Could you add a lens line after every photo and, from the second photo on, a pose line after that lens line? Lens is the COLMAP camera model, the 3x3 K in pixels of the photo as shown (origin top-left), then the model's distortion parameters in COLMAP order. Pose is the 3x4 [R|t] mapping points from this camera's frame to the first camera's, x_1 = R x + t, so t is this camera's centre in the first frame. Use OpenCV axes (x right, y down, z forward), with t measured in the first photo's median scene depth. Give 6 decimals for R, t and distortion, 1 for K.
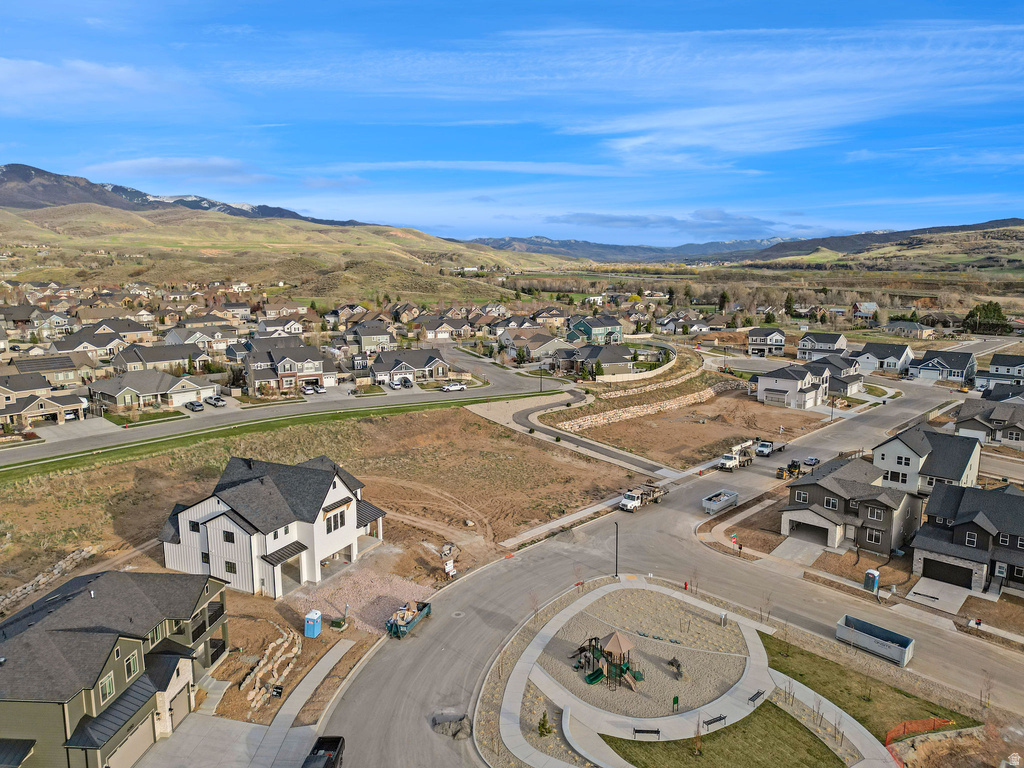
lens RADIAL K [[713.1, 0, 512.0], [0, 713.1, 384.0], [0, 0, 1]] dist [0.094928, -0.103102]
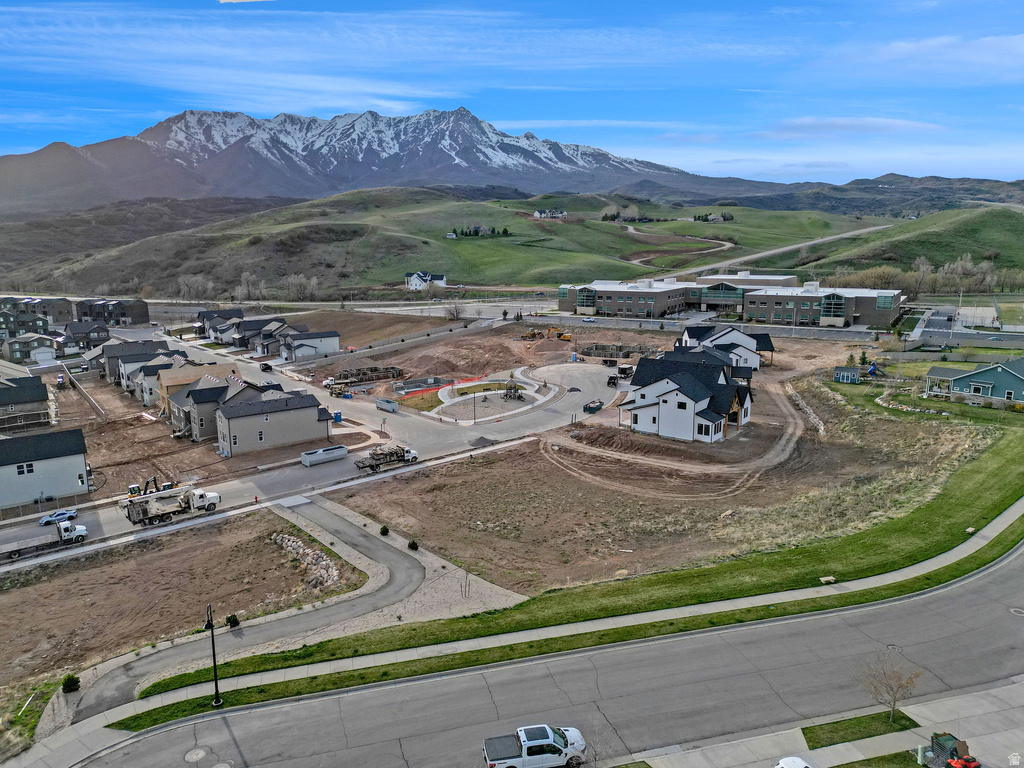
lens RADIAL K [[713.1, 0, 512.0], [0, 713.1, 384.0], [0, 0, 1]] dist [0.094928, -0.103102]
pose [[-0.982726, -0.024804, 0.183398, -0.118602], [0.042992, 0.933270, 0.356592, -0.198176], [-0.180005, 0.358317, -0.916083, 1.206596]]
